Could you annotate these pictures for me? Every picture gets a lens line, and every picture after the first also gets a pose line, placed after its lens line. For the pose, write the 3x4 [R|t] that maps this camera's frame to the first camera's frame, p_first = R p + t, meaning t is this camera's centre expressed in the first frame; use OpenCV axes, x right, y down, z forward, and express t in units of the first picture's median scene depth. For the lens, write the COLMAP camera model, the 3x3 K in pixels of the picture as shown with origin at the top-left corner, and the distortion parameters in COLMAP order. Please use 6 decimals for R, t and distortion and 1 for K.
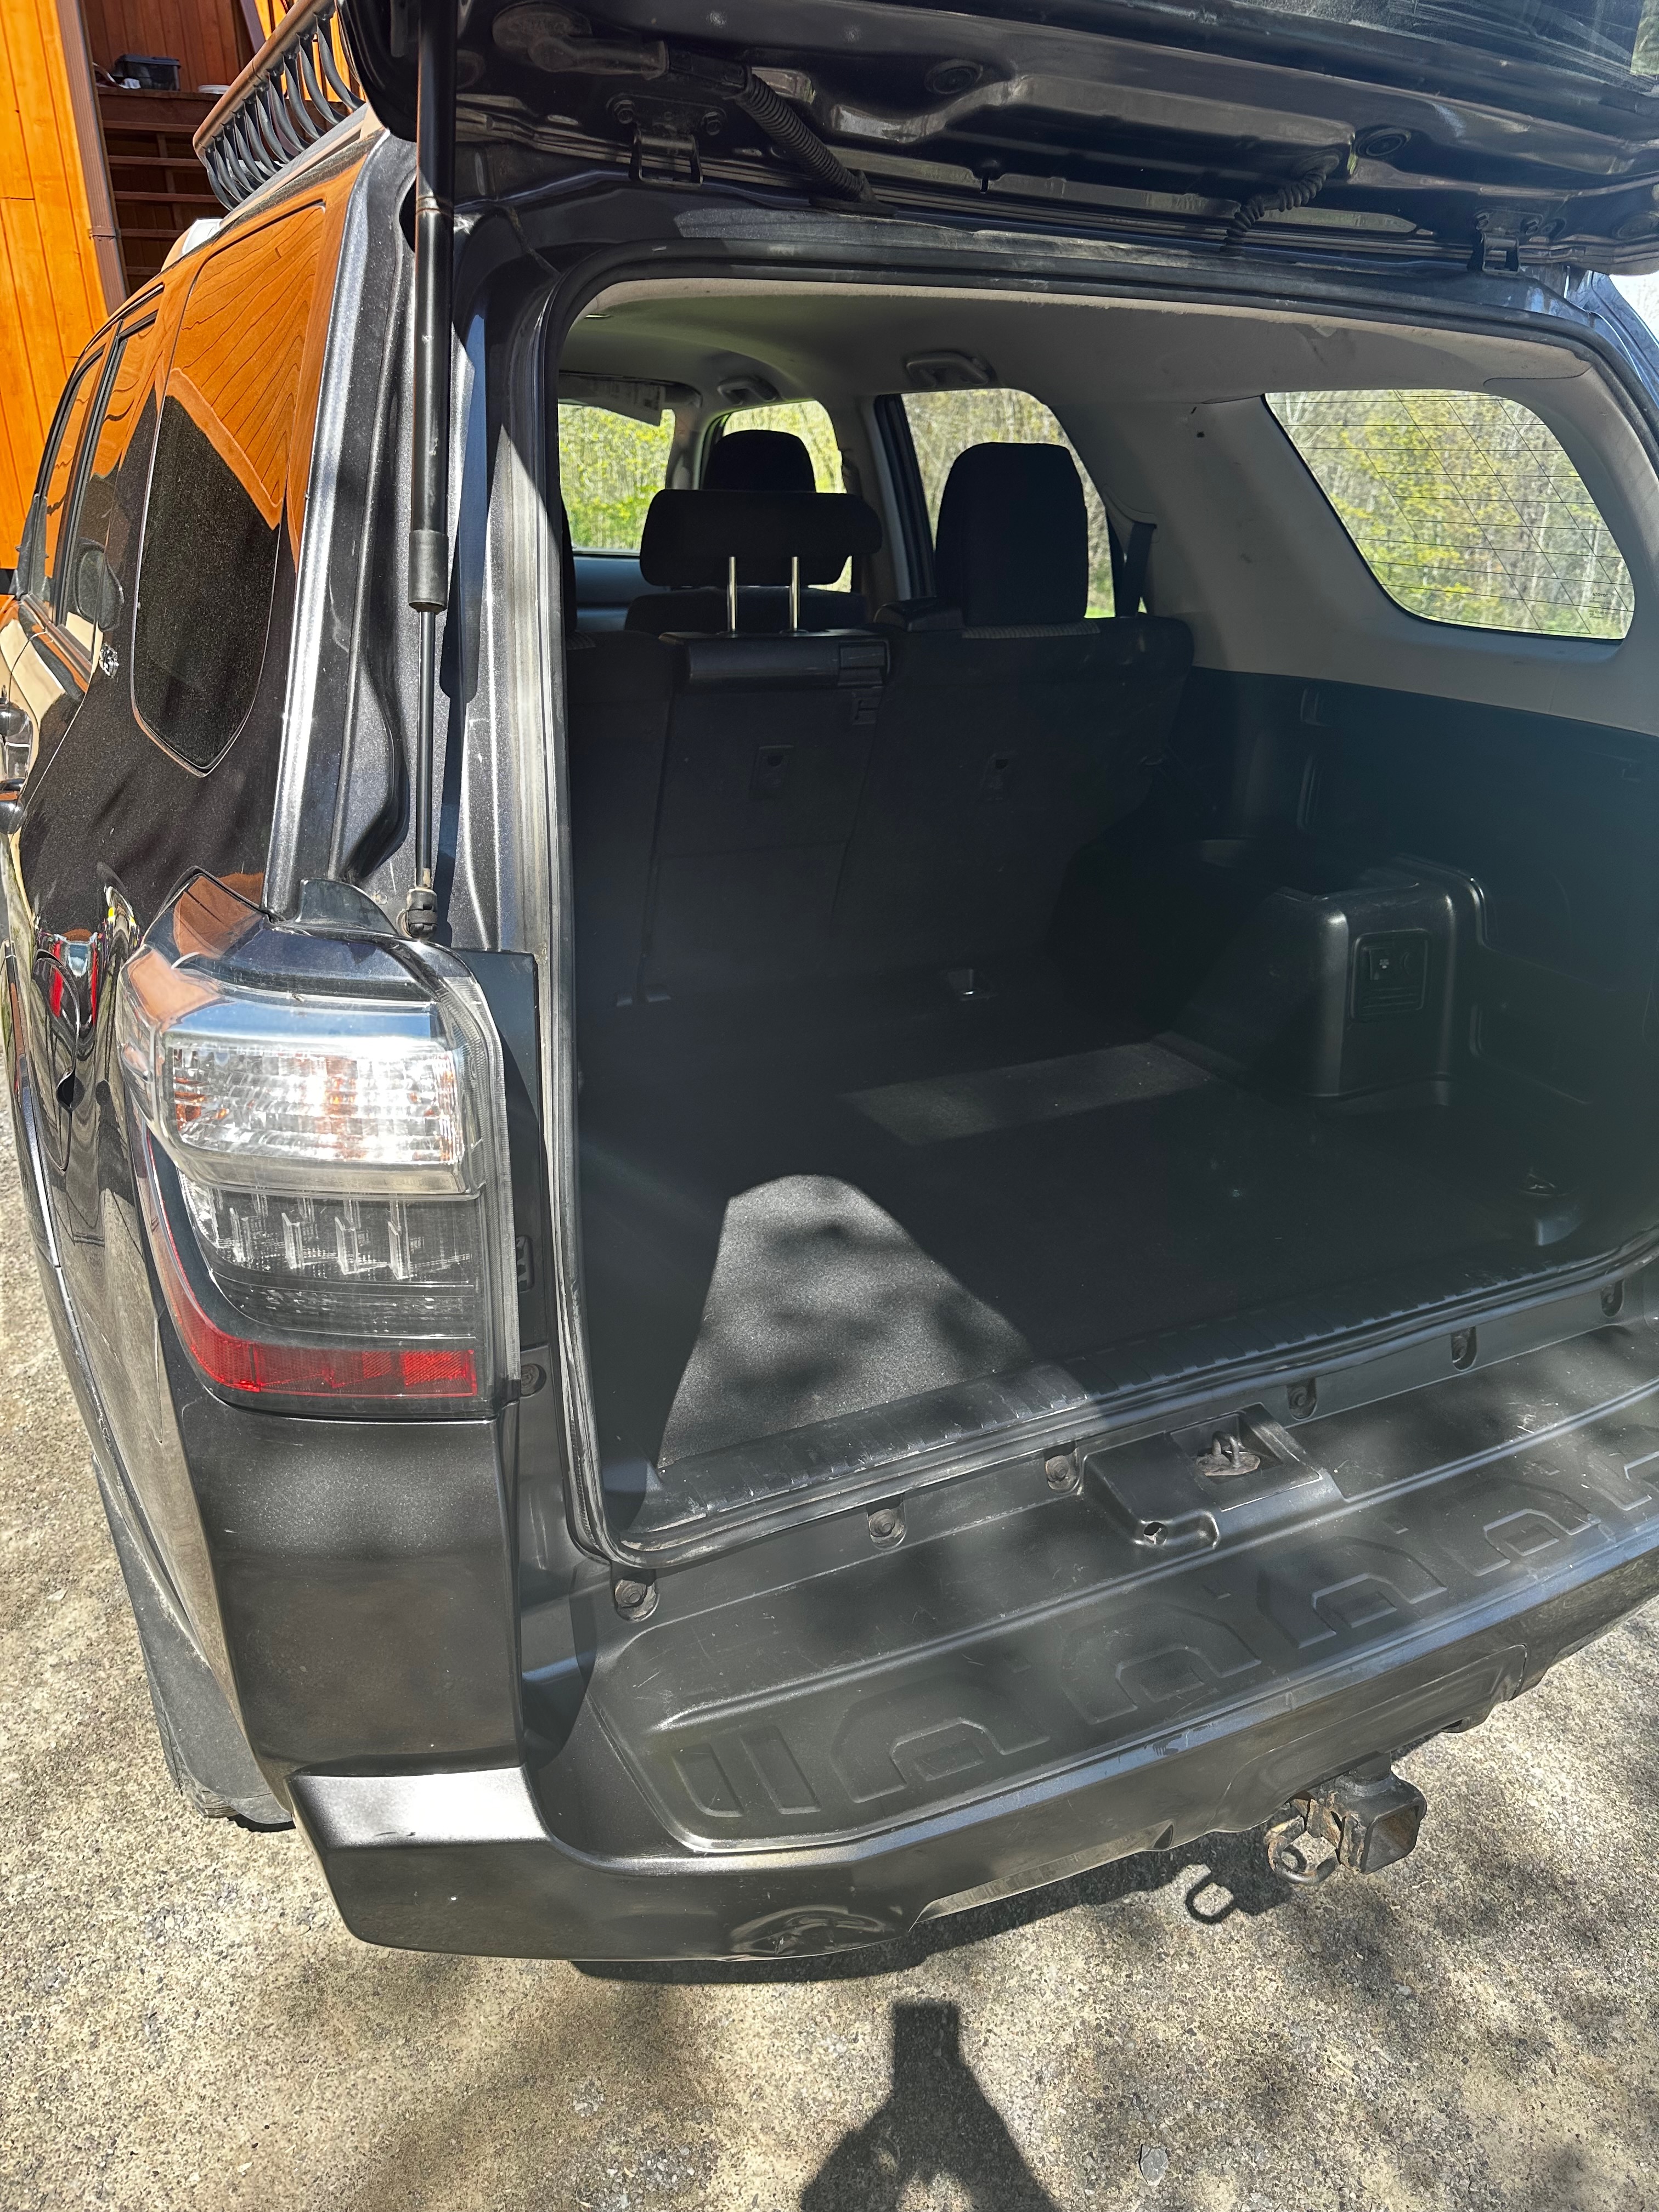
lens RADIAL K [[1584.8, 0, 841.9], [0, 1584.8, 1121.7], [0, 0, 1]] dist [0.010998, 0.001826]
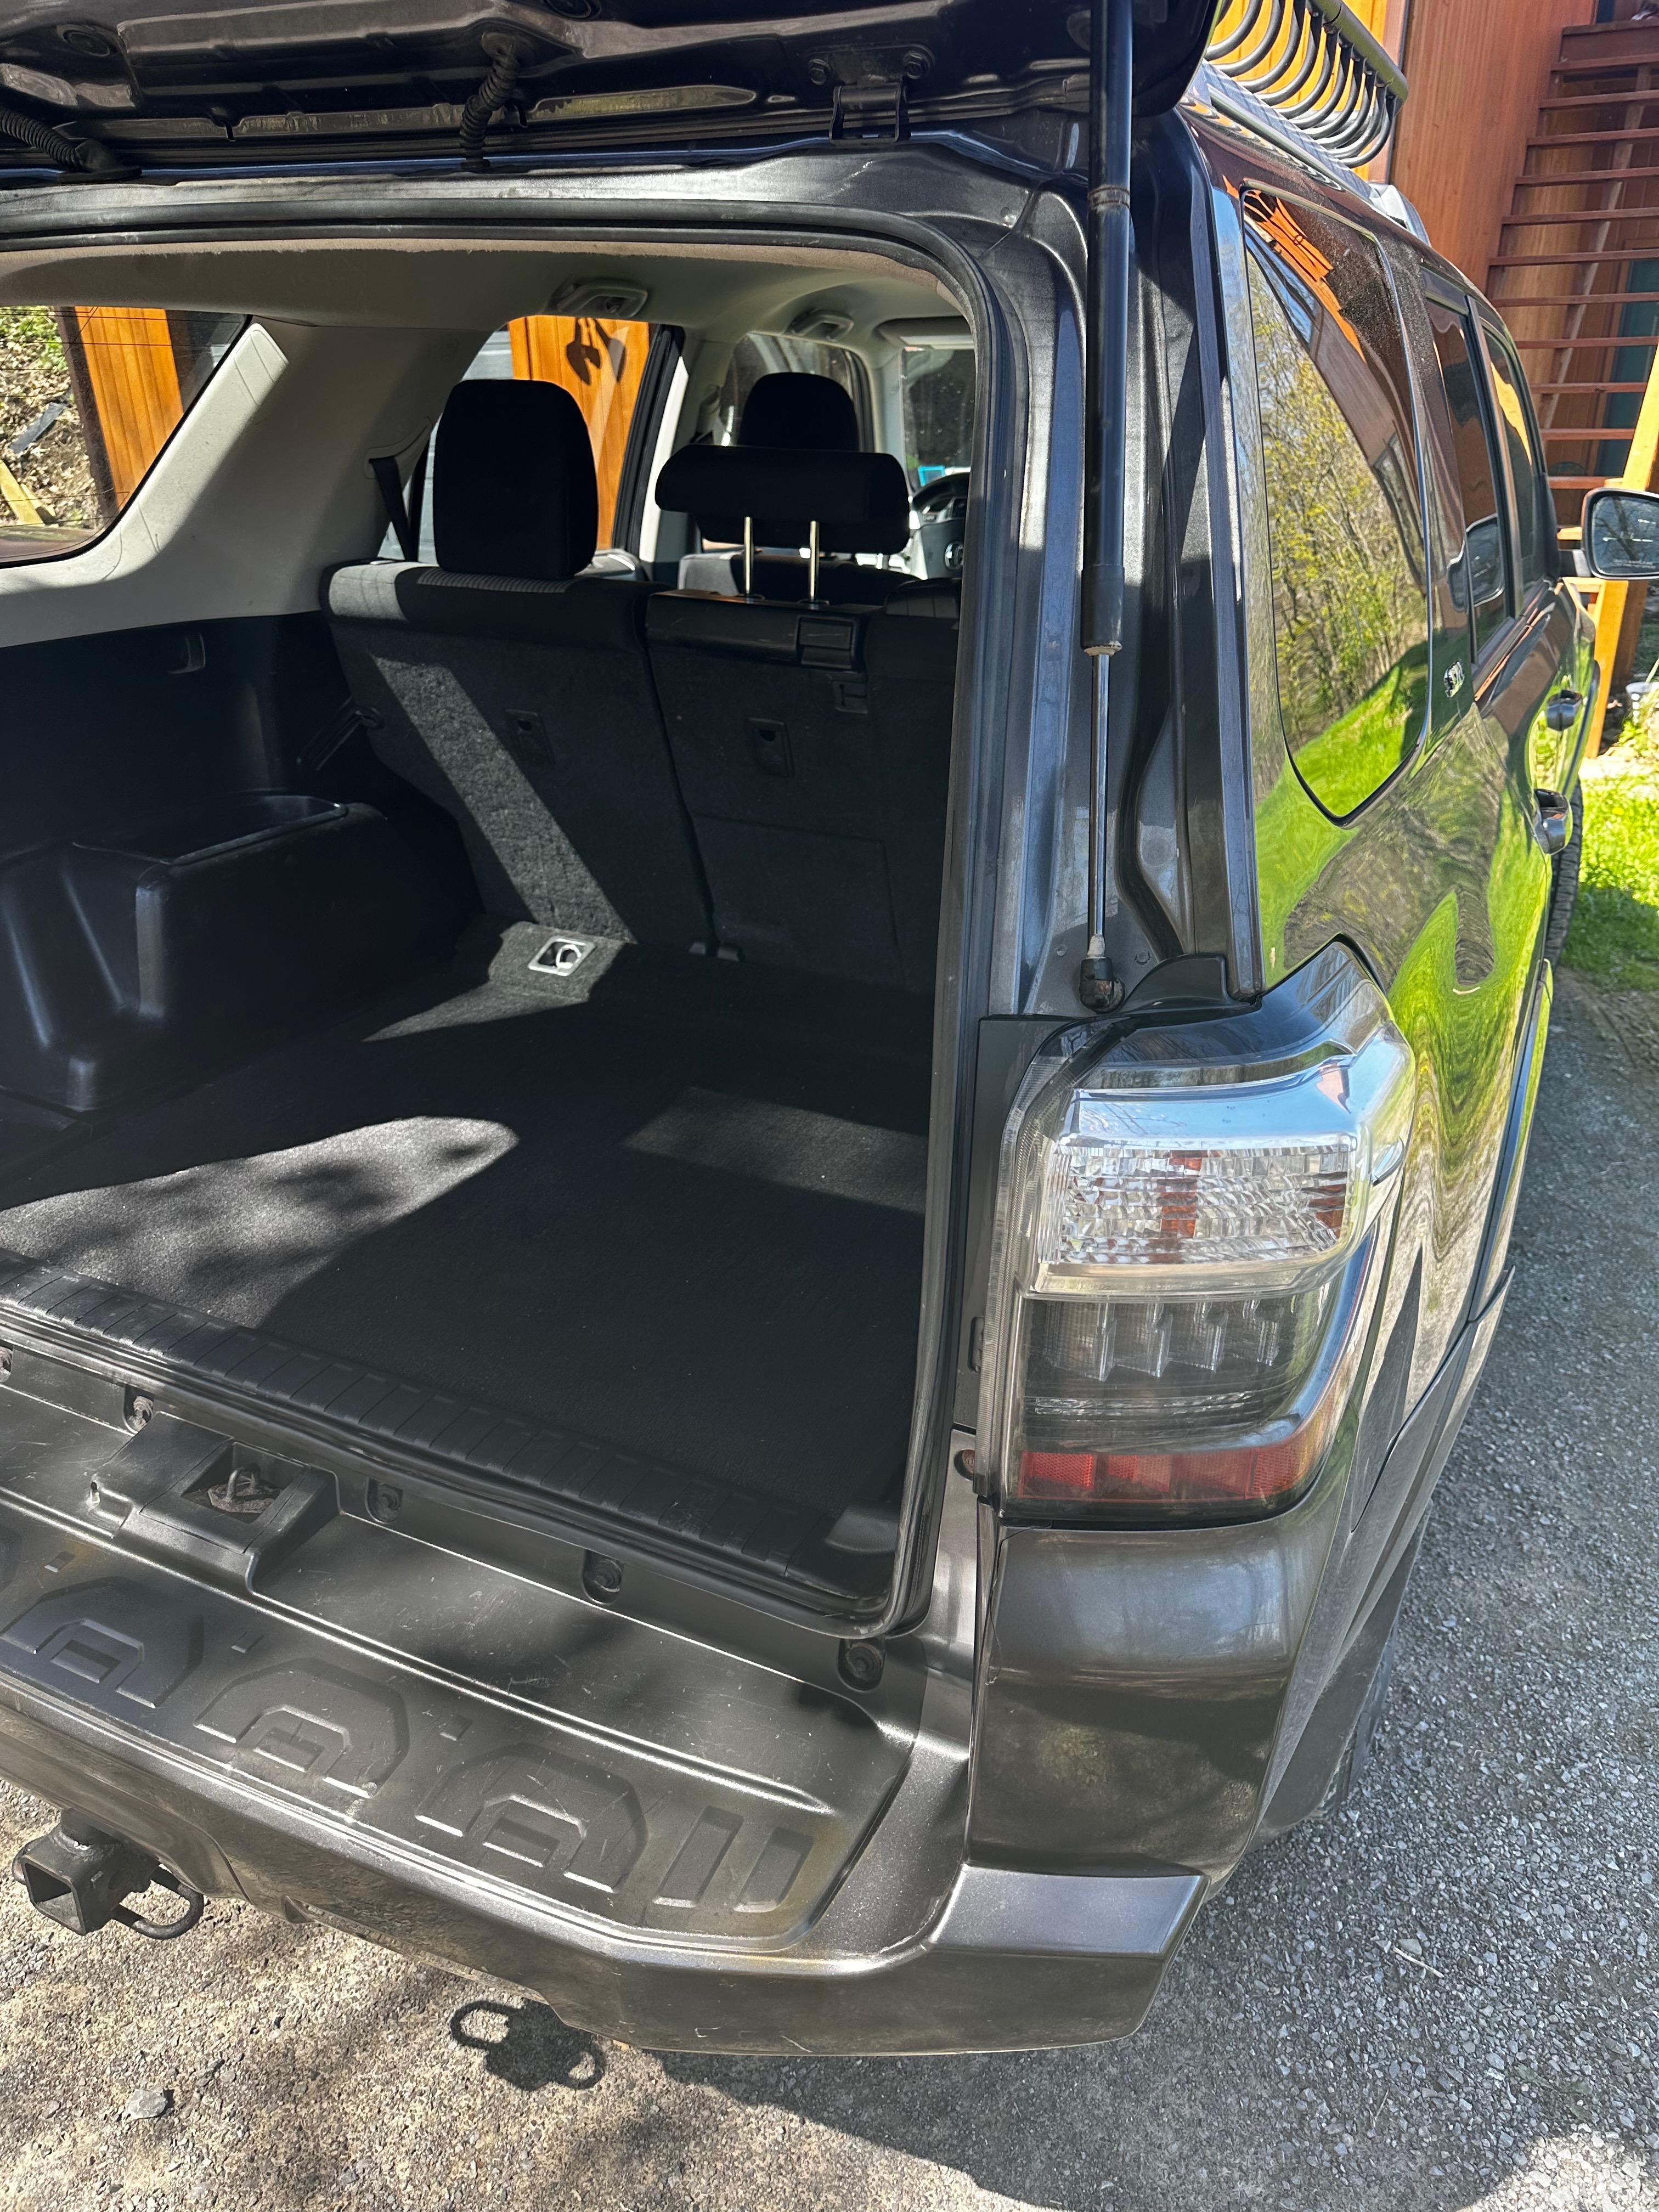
lens RADIAL K [[1571.6, 0, 829.5], [0, 1571.6, 1106.0], [0, 0, 1]] dist [-0.011019, -0.004692]
pose [[0.602246, 0.323513, -0.729821, 0.790071], [-0.322737, 0.934835, 0.148069, -0.181608], [0.730165, 0.146366, 0.667410, 0.455234]]
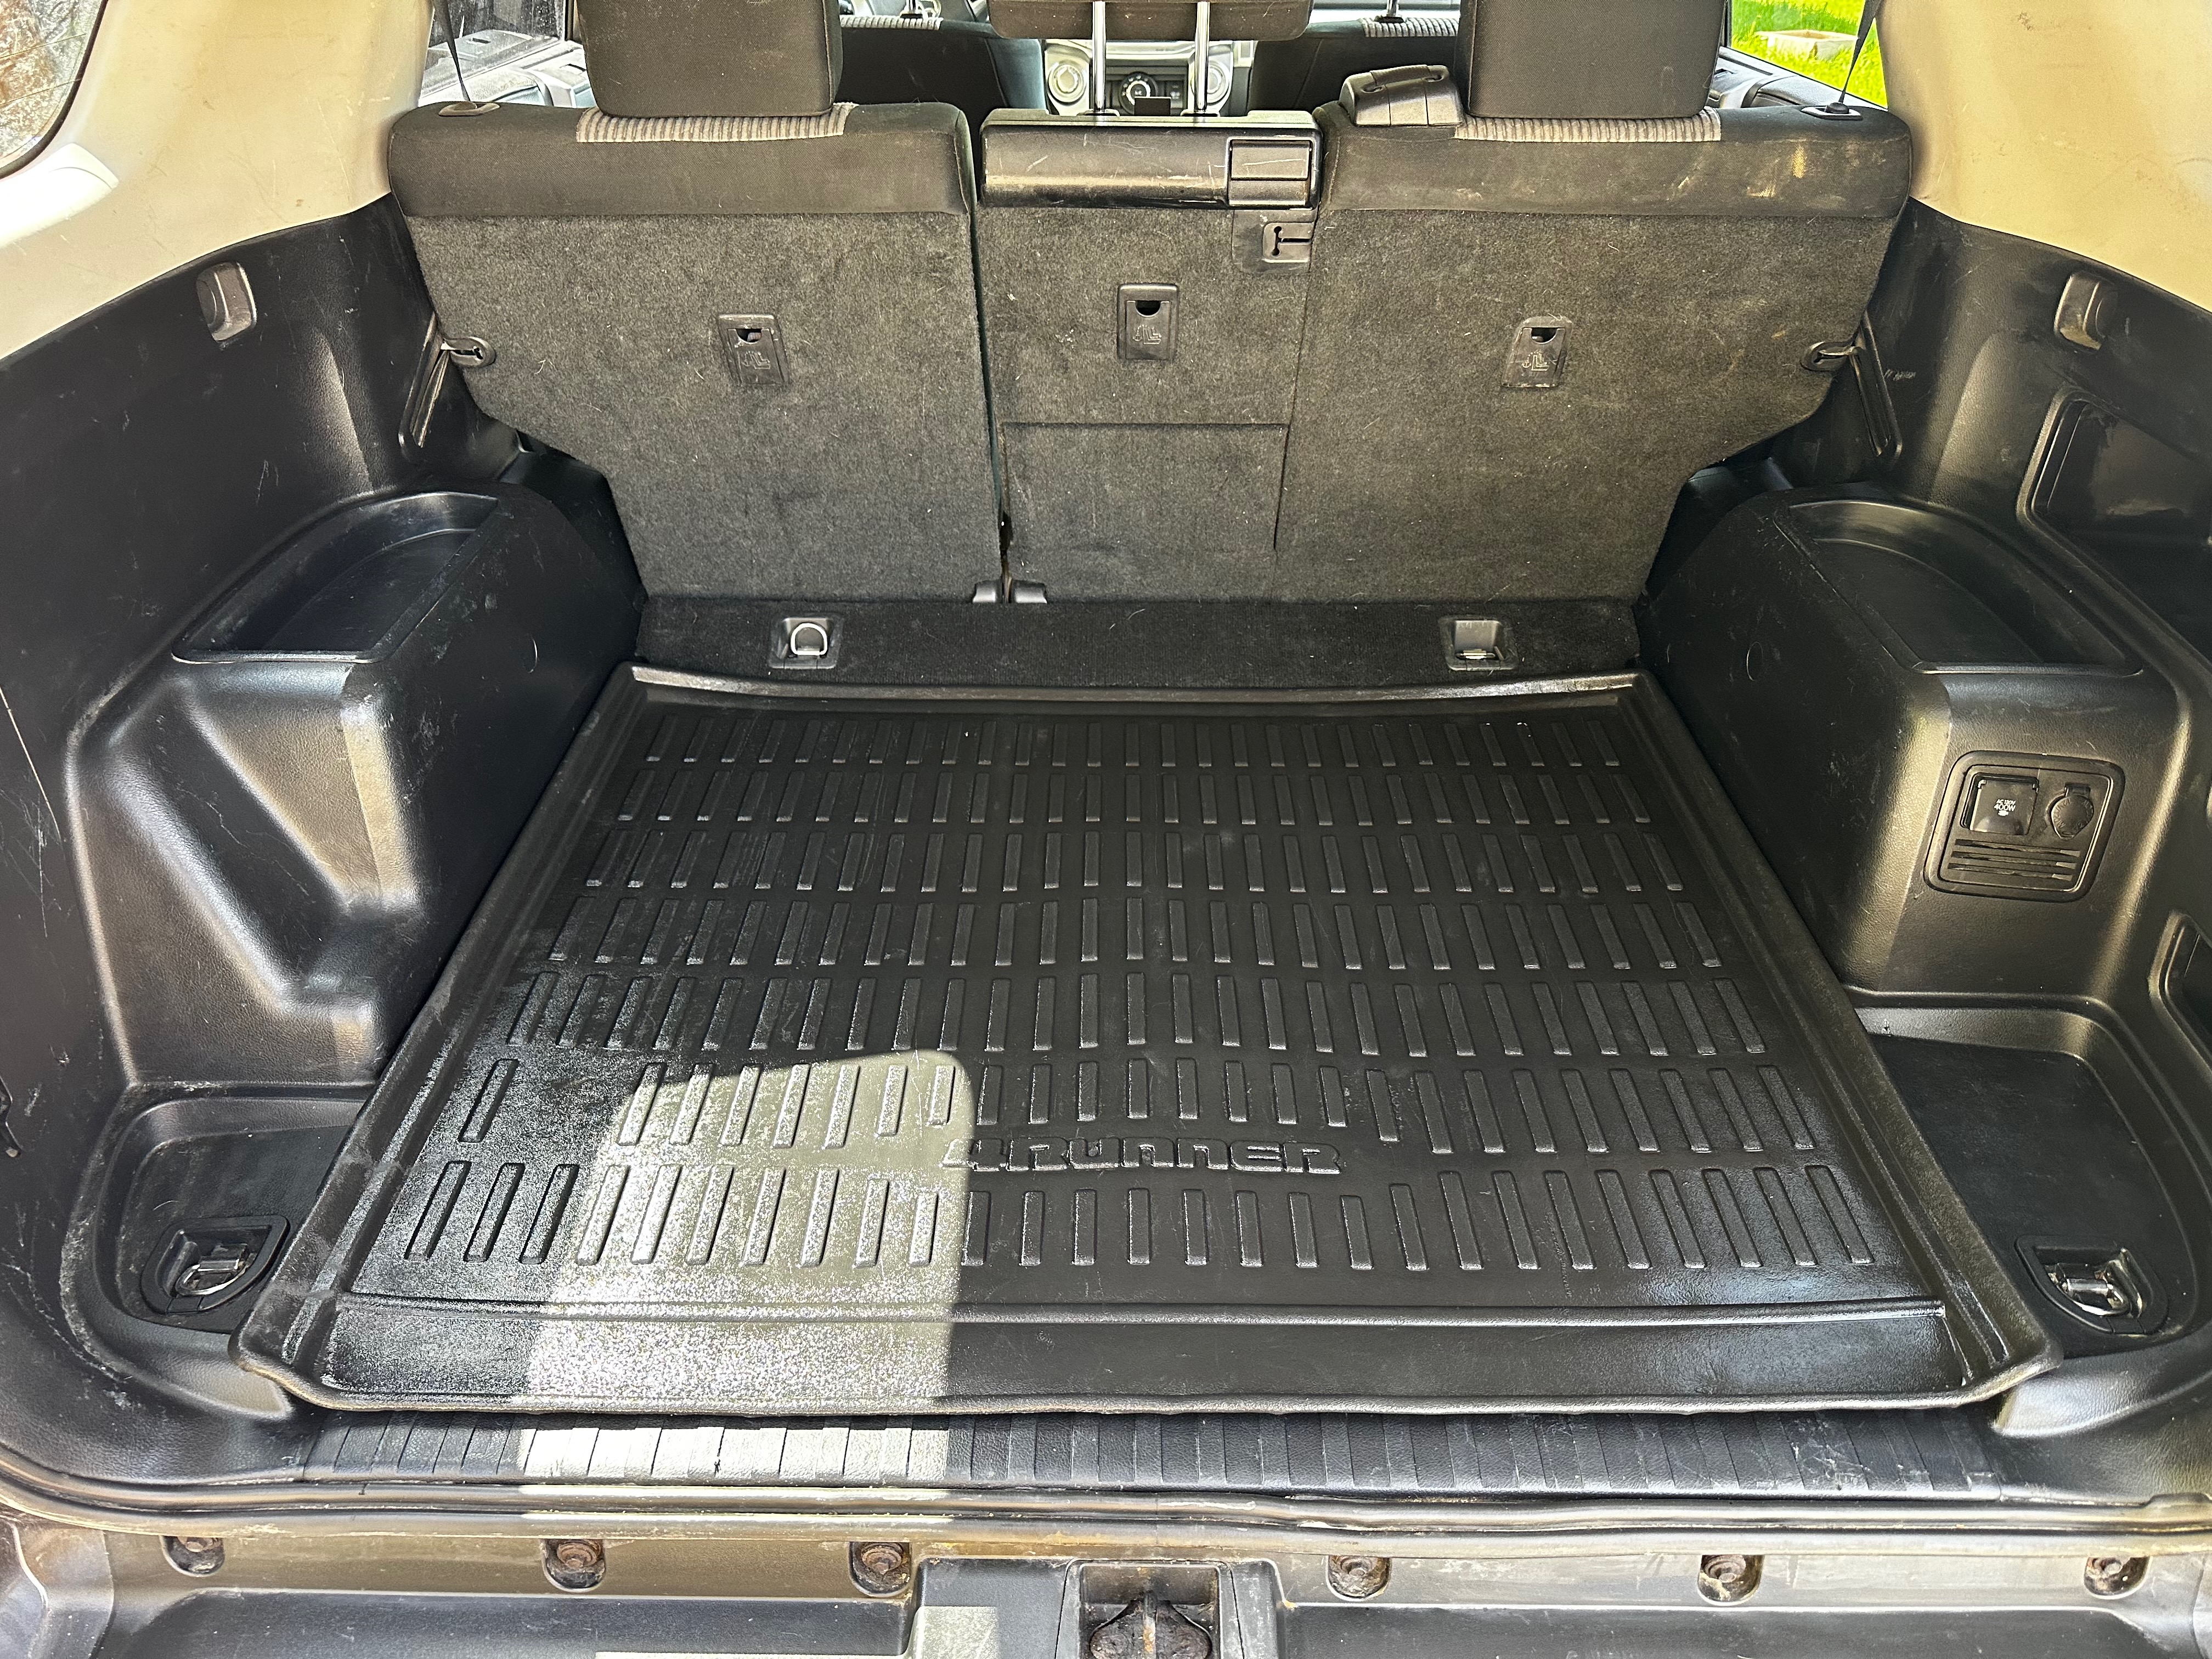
lens RADIAL K [[1584.8, 0, 1106.0], [0, 1584.8, 829.5], [0, 0, 1]] dist [0.010998, 0.001826]
pose [[0.882549, 0.235396, -0.407058, 0.300184], [-0.163649, 0.965318, 0.203421, -0.153237], [0.440826, -0.112915, 0.890462, 0.359832]]
